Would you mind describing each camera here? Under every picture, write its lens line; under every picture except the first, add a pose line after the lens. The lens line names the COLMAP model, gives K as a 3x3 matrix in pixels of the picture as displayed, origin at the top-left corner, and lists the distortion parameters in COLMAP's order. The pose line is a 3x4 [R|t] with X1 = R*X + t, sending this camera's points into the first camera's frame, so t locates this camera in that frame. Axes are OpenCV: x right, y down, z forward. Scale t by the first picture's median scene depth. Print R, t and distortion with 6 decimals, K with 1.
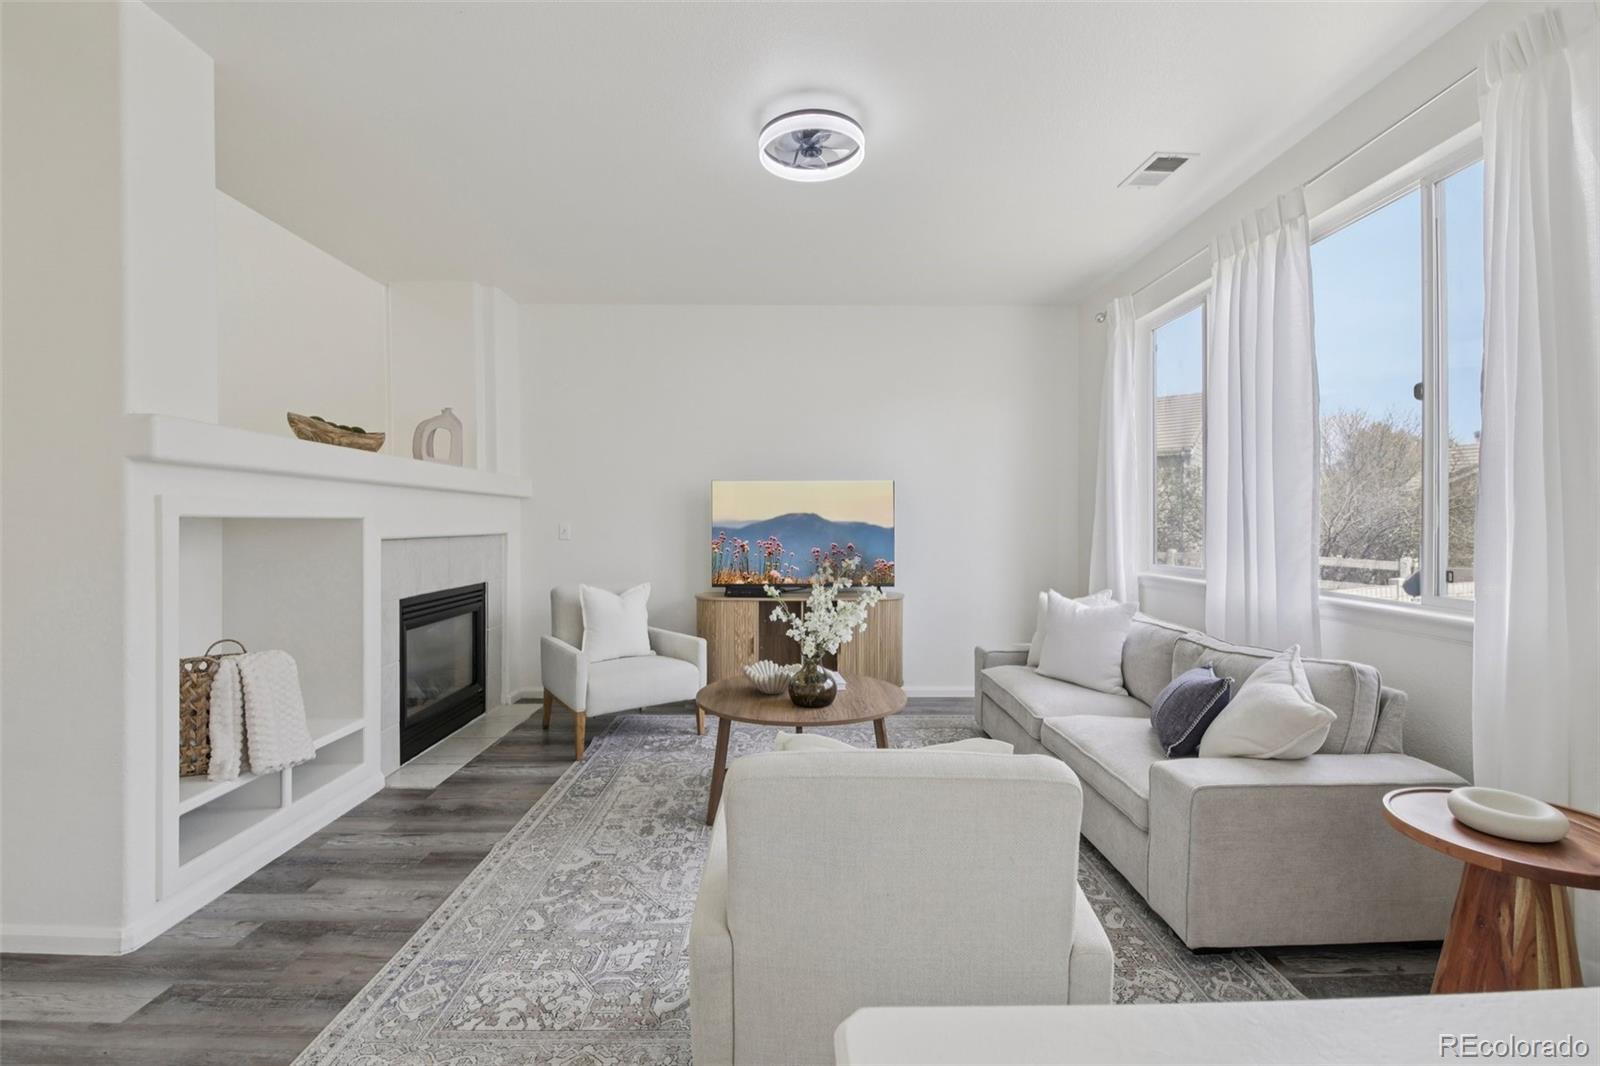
lens RADIAL K [[691.9, 0, 794.8], [0, 691.9, 522.6], [0, 0, 1]] dist [-0.003677, -0.007355]
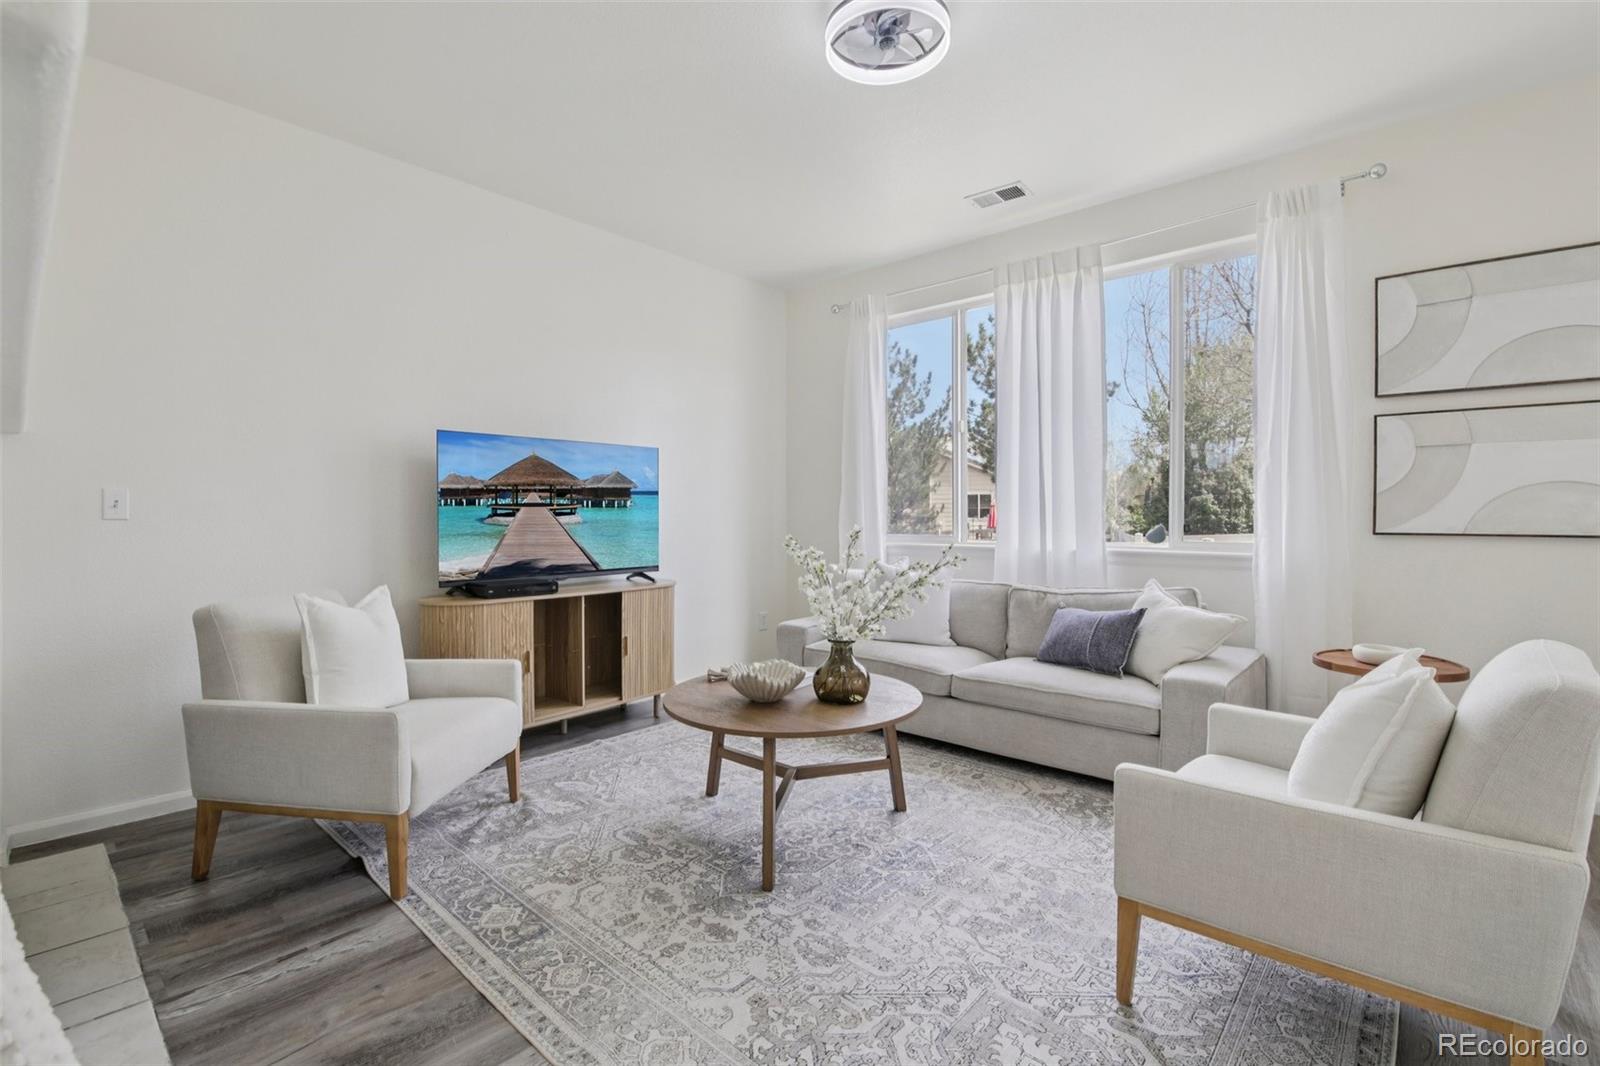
lens RADIAL K [[708.4, 0, 799.8], [0, 708.4, 522.6], [0, 0, 1]] dist [-0.006278, -0.007650]
pose [[0.673272, -0.009975, 0.739328, -0.592102], [0.001216, 0.999923, 0.012384, 0.032998], [-0.739394, -0.007439, 0.673232, 0.426154]]
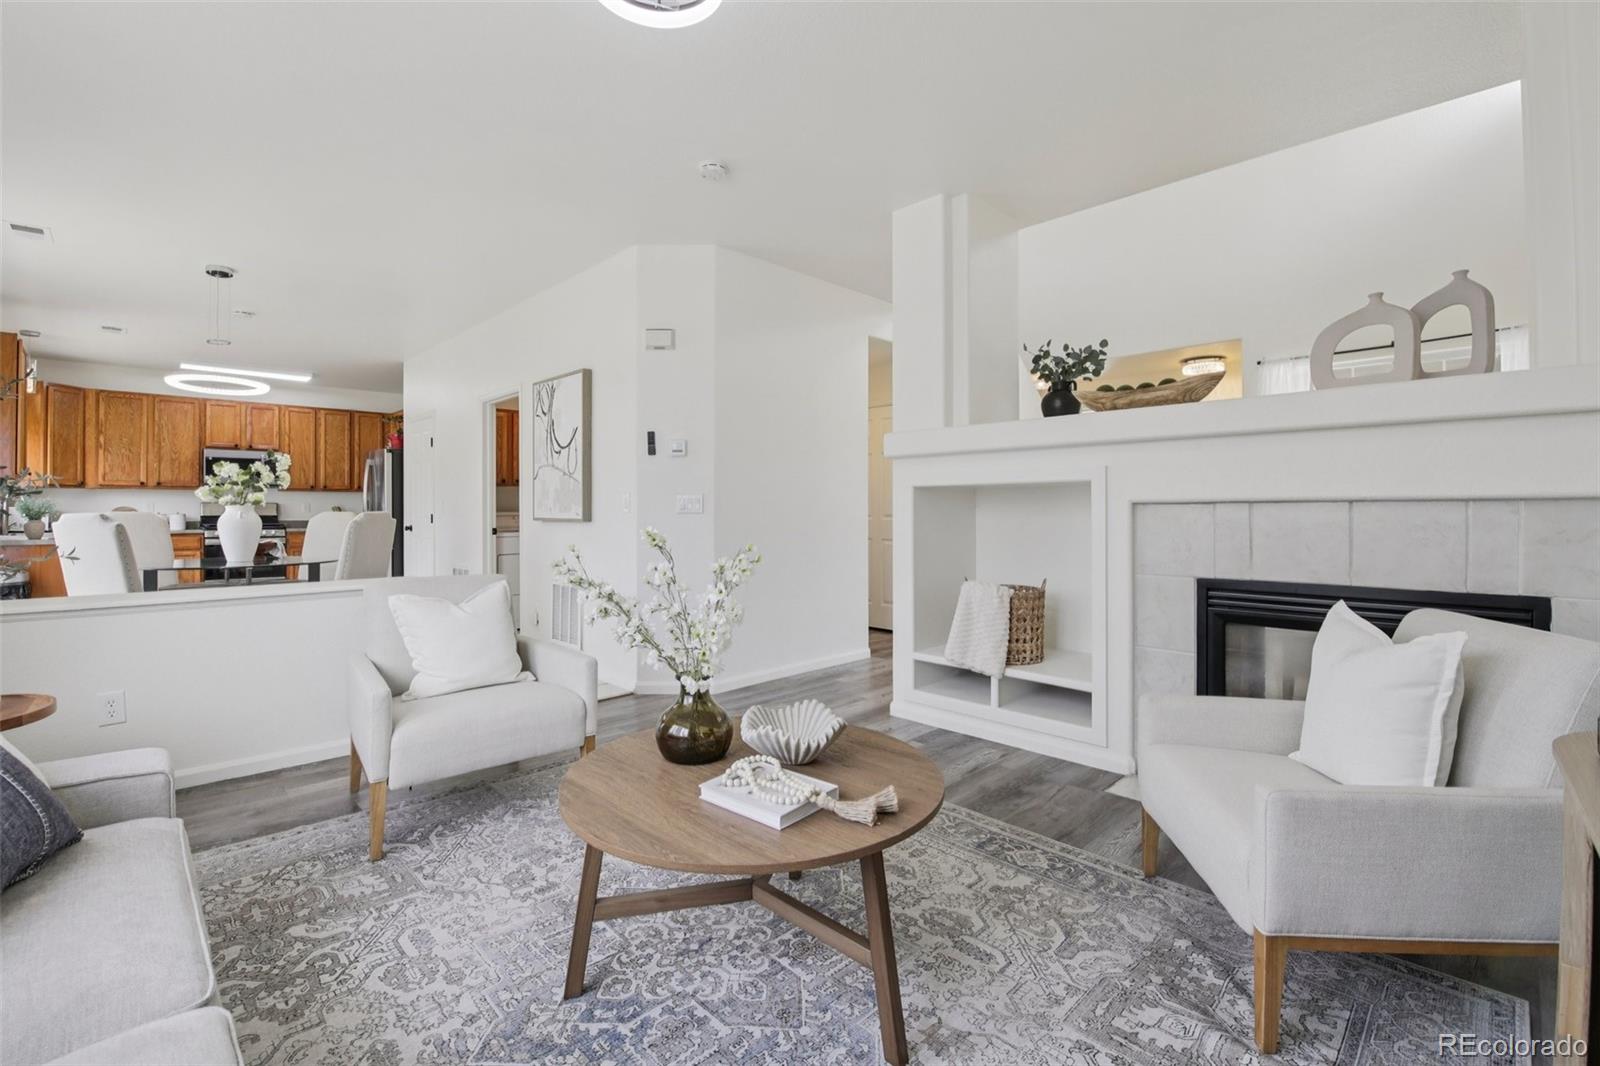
lens RADIAL K [[708.4, 0, 799.8], [0, 708.4, 522.6], [0, 0, 1]] dist [-0.006278, -0.007650]
pose [[-0.722581, 0.011425, -0.691191, 0.368223], [0.002136, 0.999896, 0.014295, 0.036043], [0.691283, 0.008852, -0.722530, 1.413542]]
